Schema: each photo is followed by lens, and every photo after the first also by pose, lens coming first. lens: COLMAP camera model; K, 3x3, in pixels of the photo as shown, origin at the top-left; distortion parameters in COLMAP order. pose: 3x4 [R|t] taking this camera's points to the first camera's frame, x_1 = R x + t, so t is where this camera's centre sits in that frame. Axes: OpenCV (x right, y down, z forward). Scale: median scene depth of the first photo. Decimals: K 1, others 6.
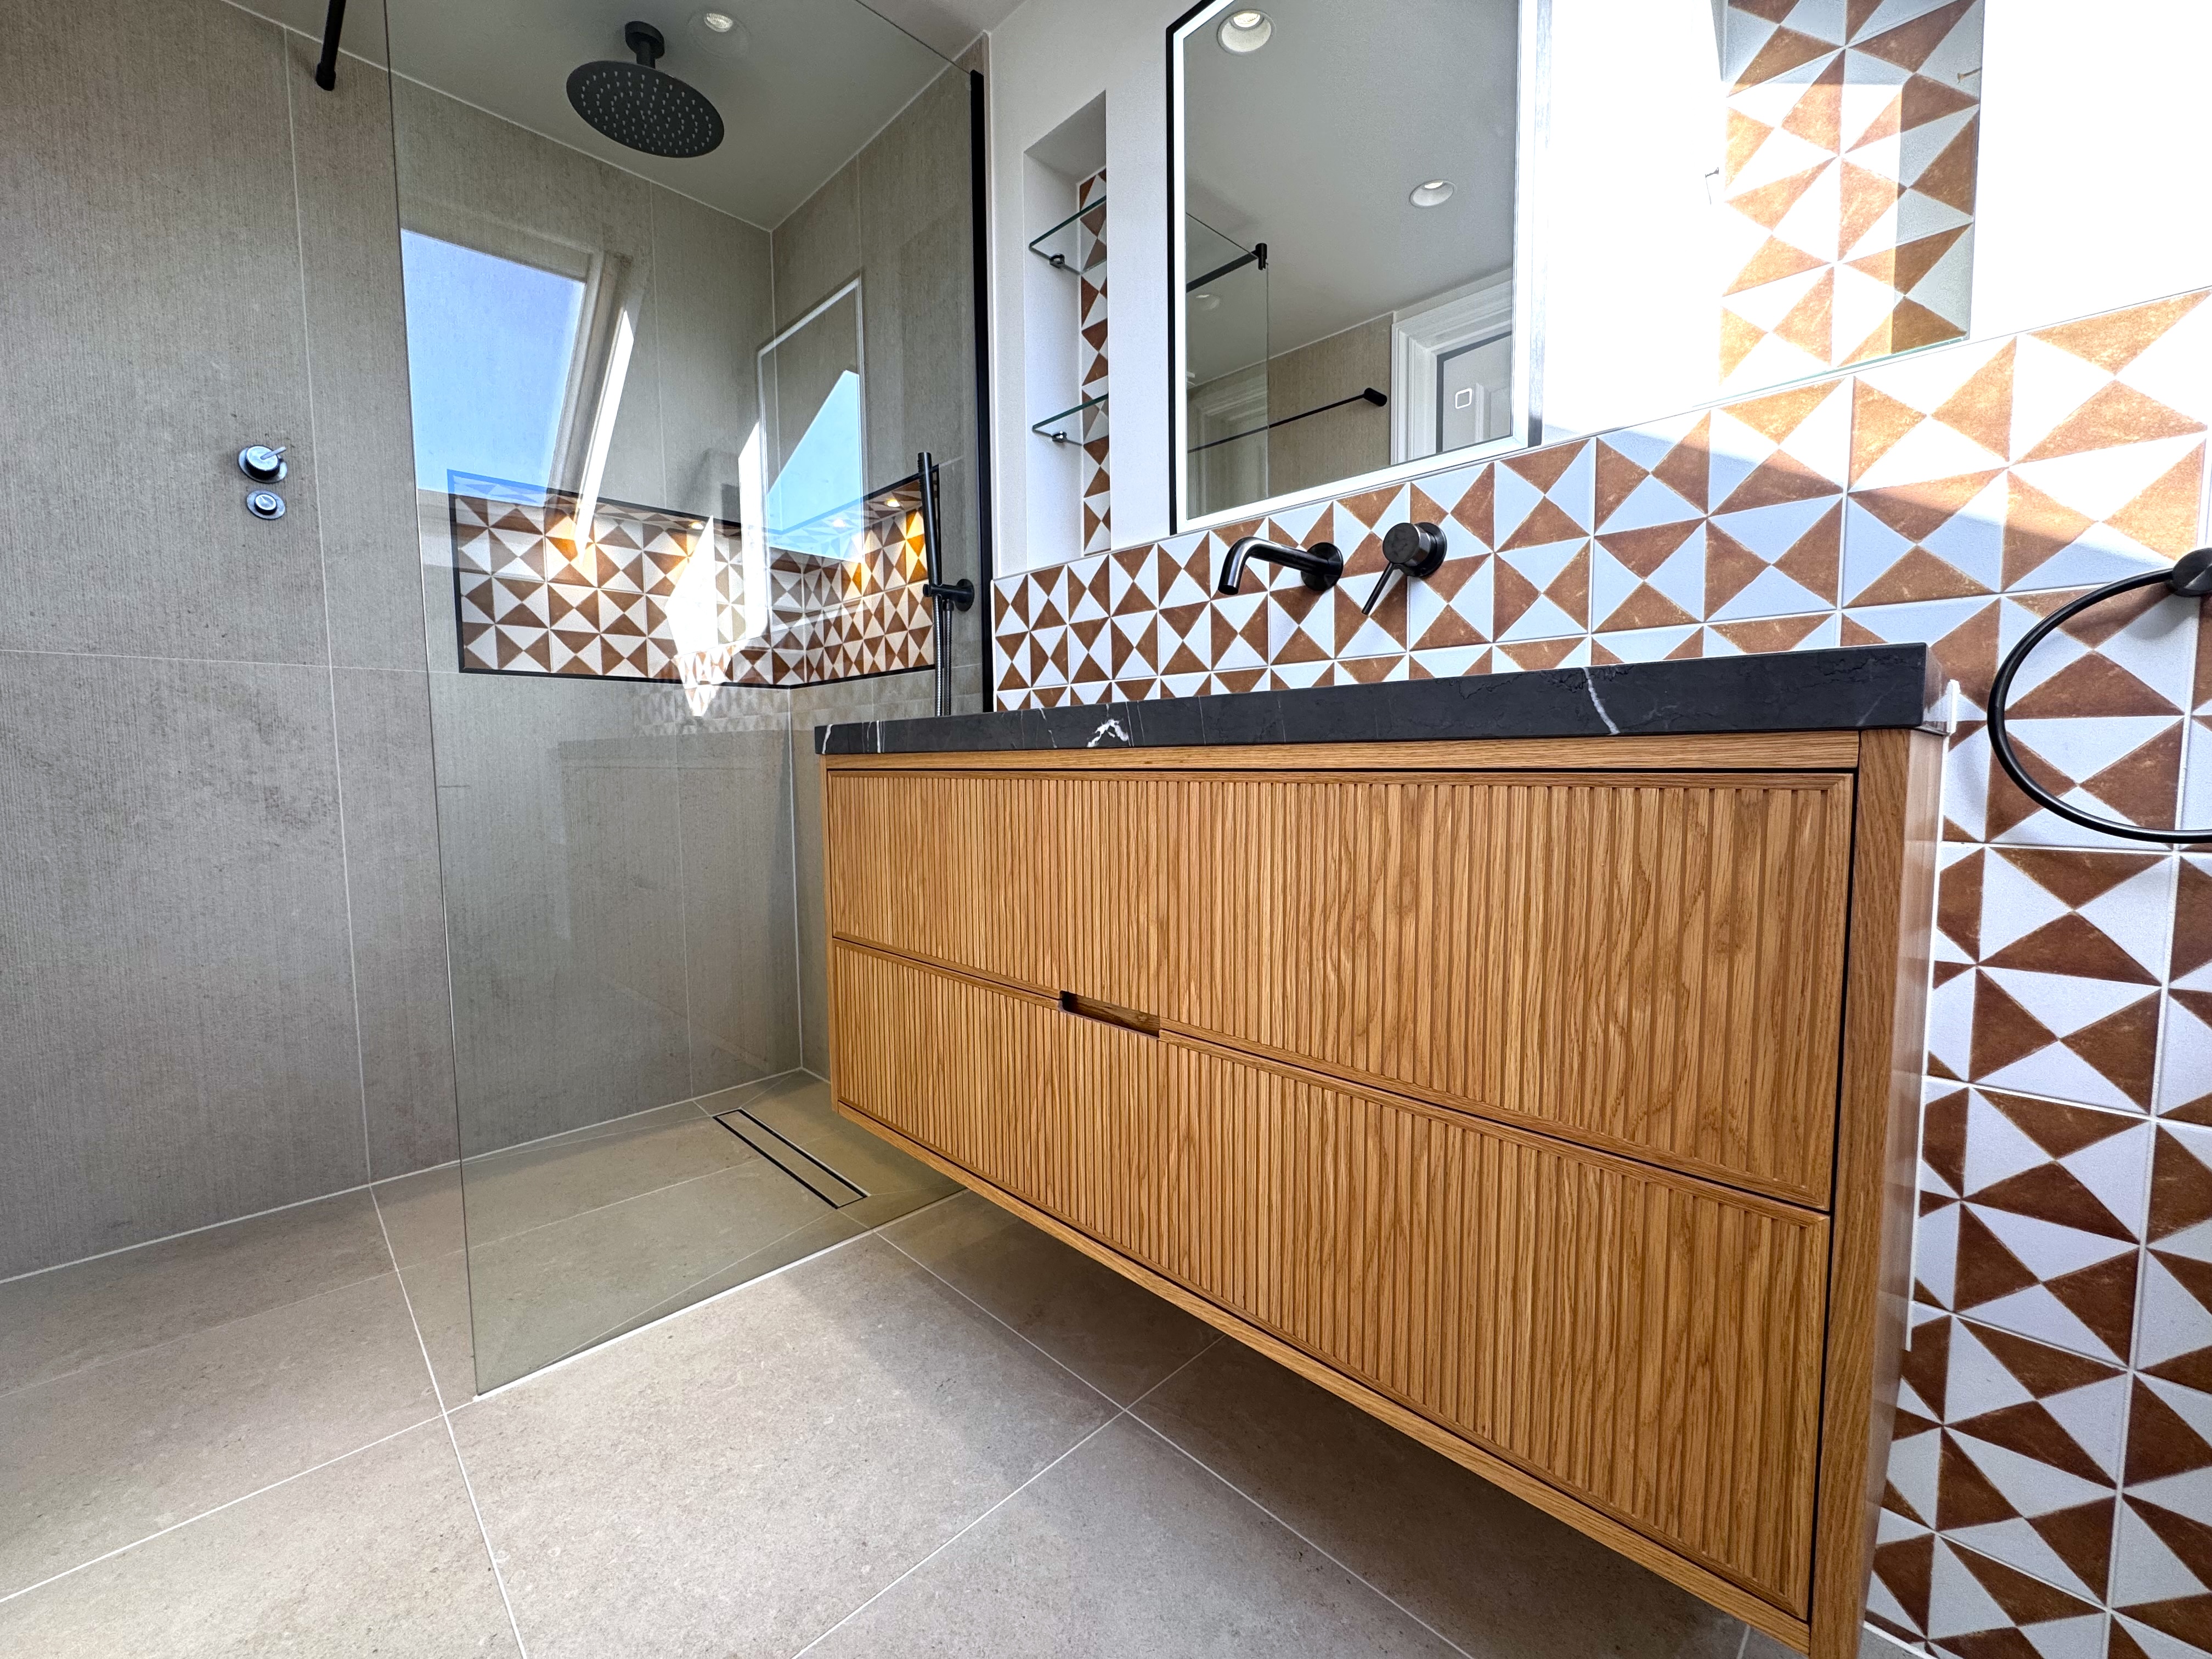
lens RADIAL K [[883.7, 0, 1105.8], [0, 883.7, 828.7], [0, 0, 1]] dist [-0.002798, 0.000192]
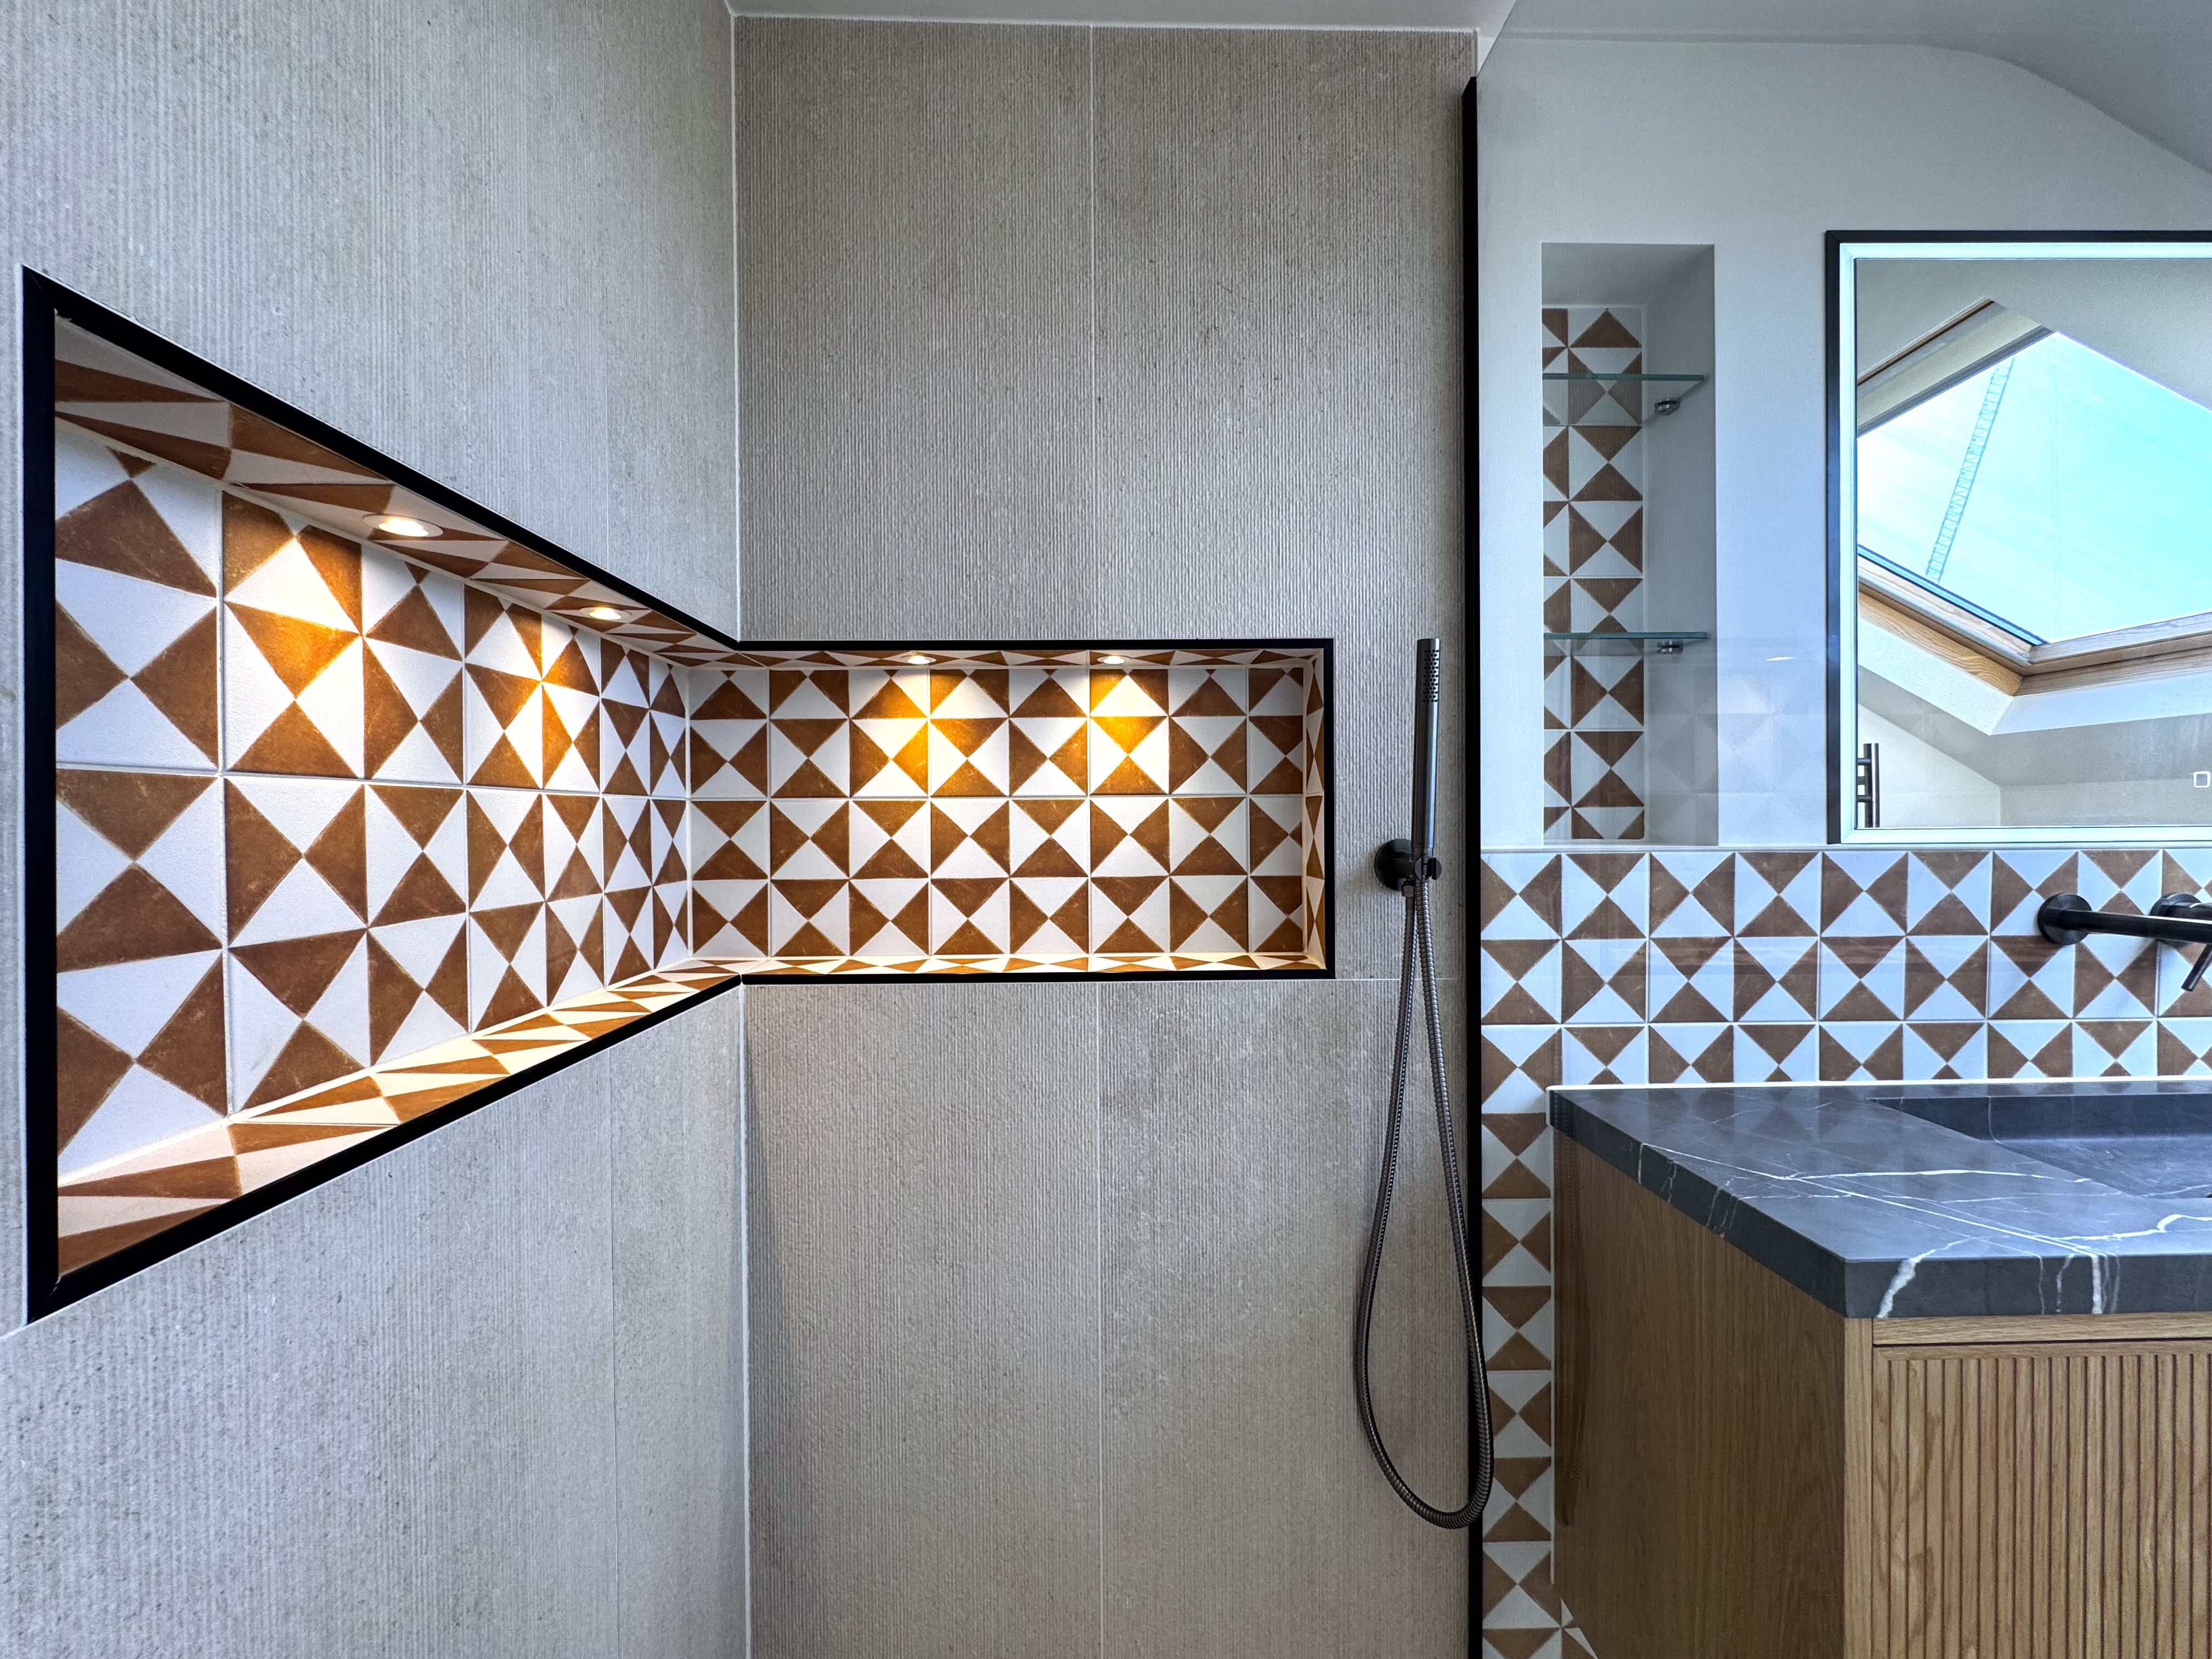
lens RADIAL K [[883.7, 0, 1103.7], [0, 883.7, 826.8], [0, 0, 1]] dist [-0.002798, 0.000192]
pose [[0.693196, -0.000466, 0.720749, -0.884720], [0.057121, 0.996890, -0.054292, -0.322919], [-0.718482, 0.078805, 0.691067, 0.871217]]
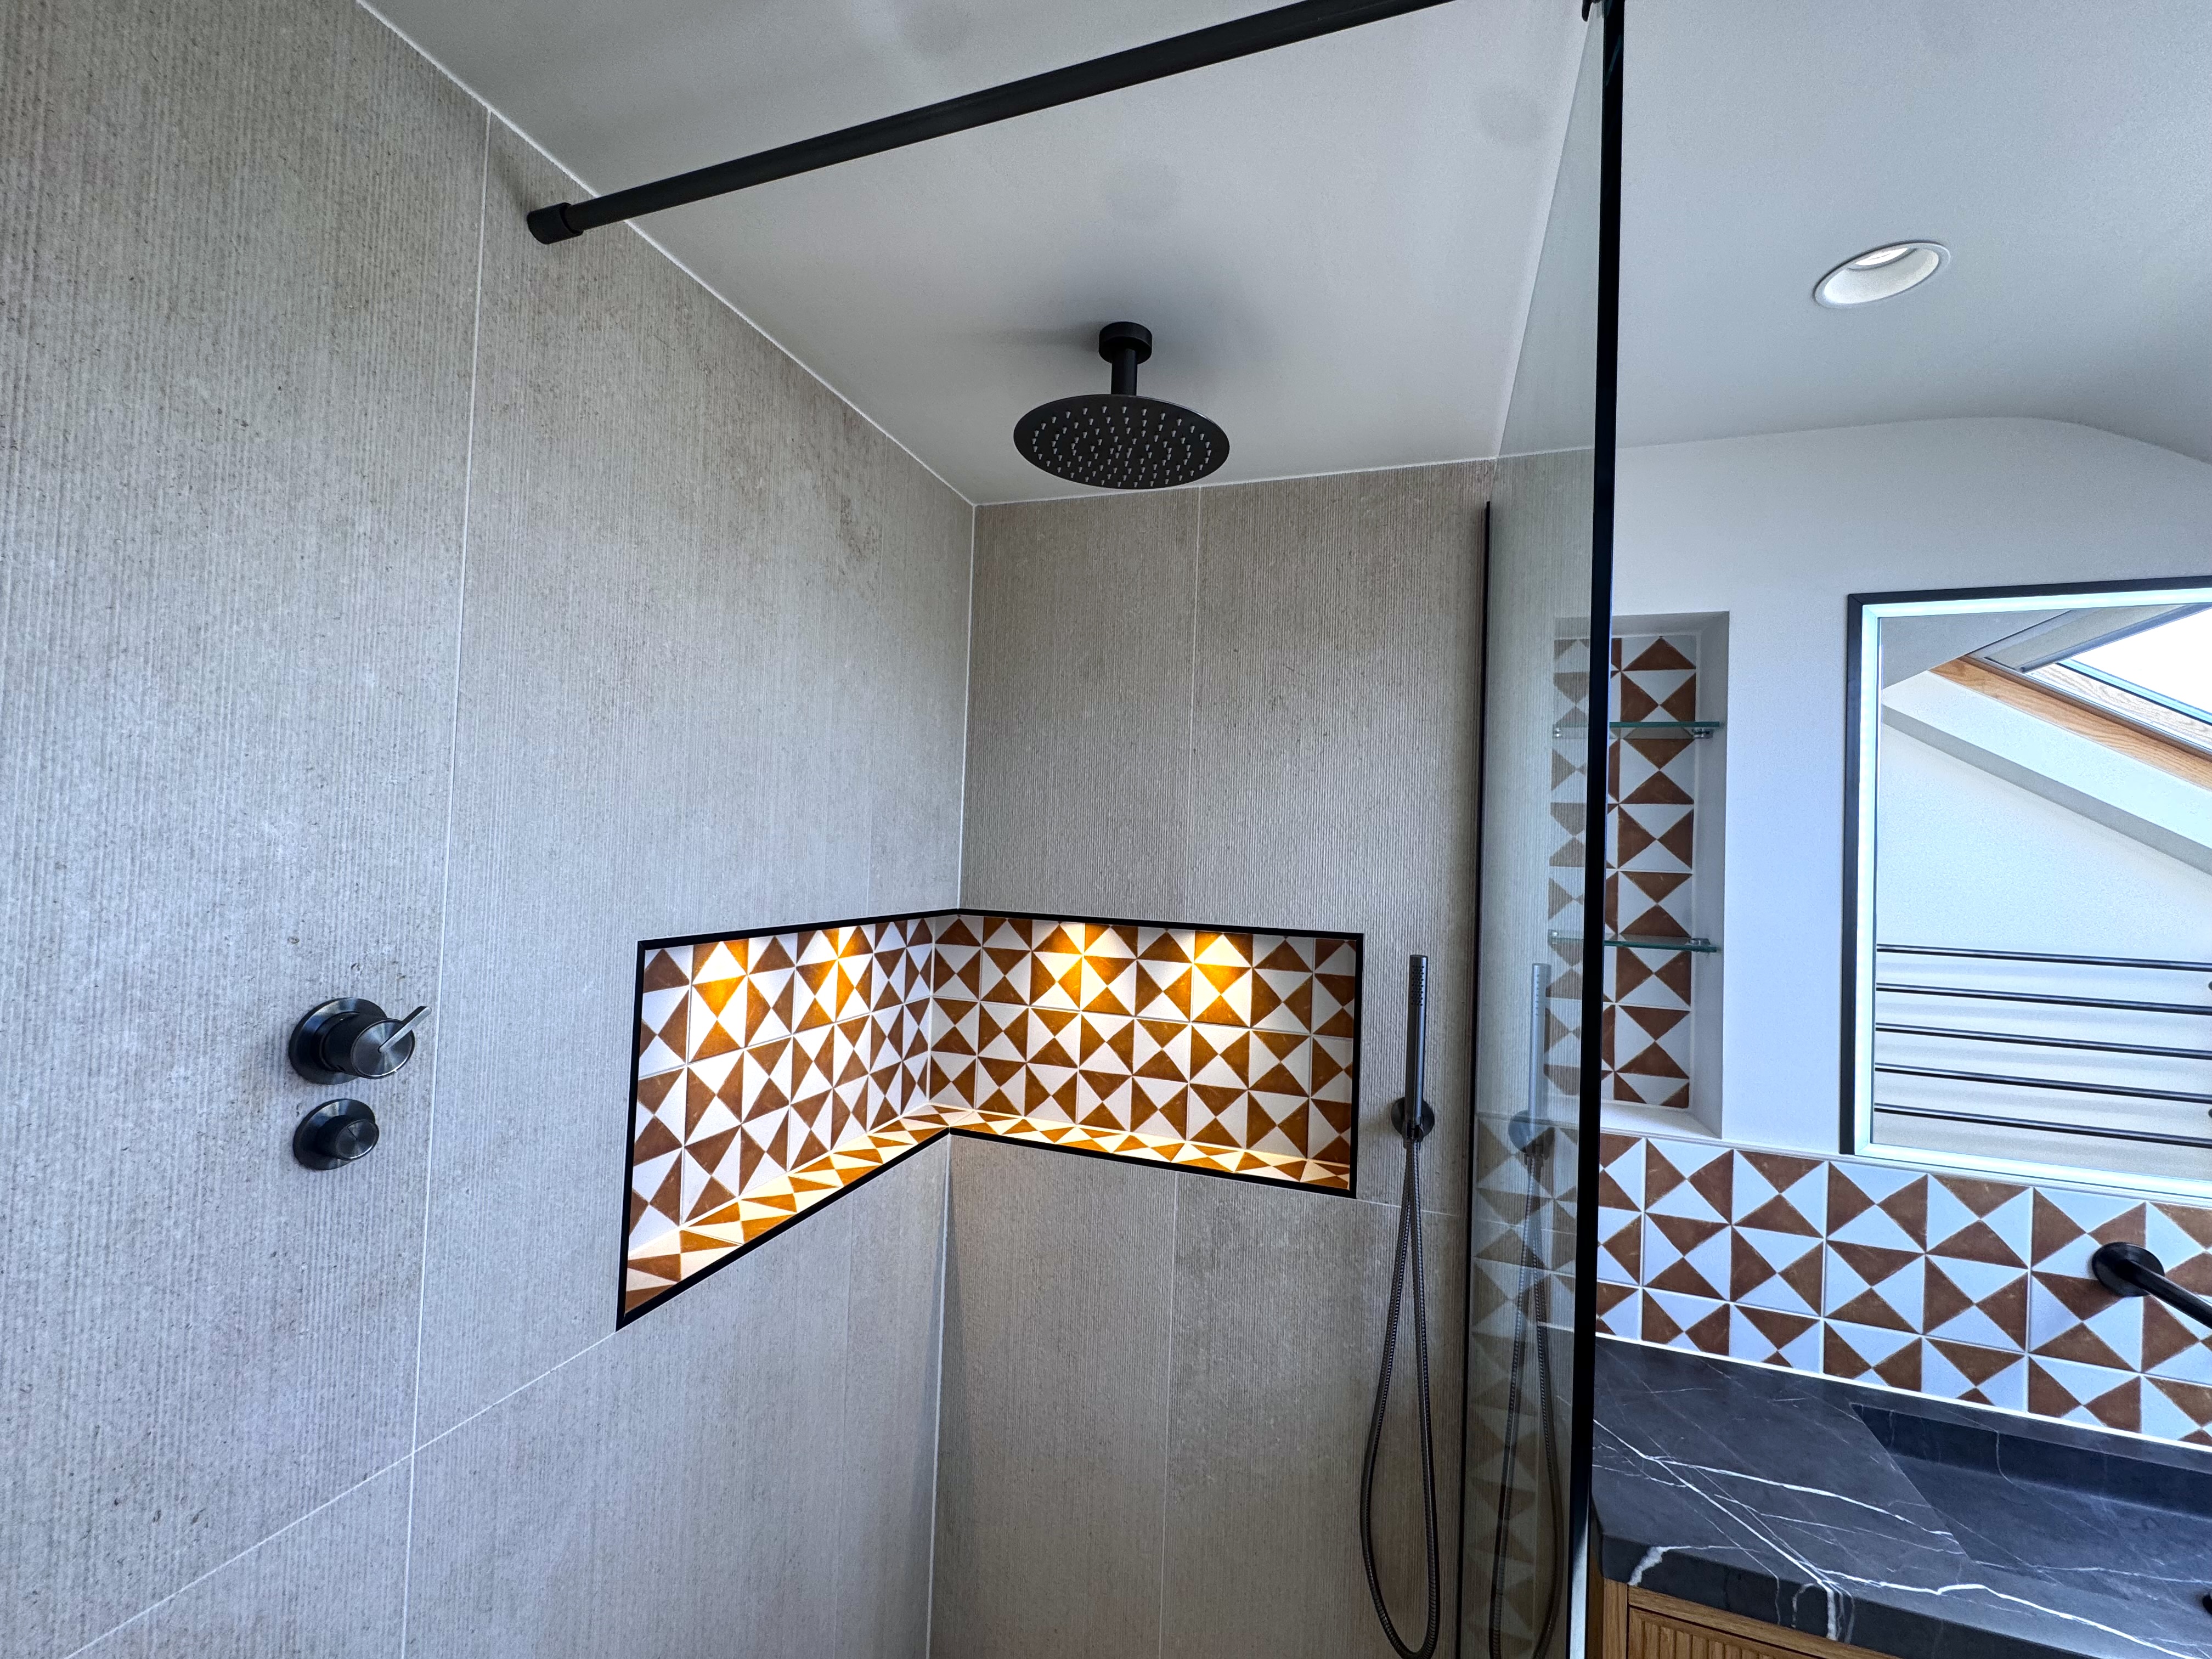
lens RADIAL K [[883.7, 0, 1100.6], [0, 883.7, 828.5], [0, 0, 1]] dist [-0.002798, 0.000192]
pose [[0.899787, 0.052384, 0.433174, -0.894914], [-0.010251, 0.995031, -0.099036, -0.520587], [-0.436209, 0.084671, 0.895853, 0.498806]]
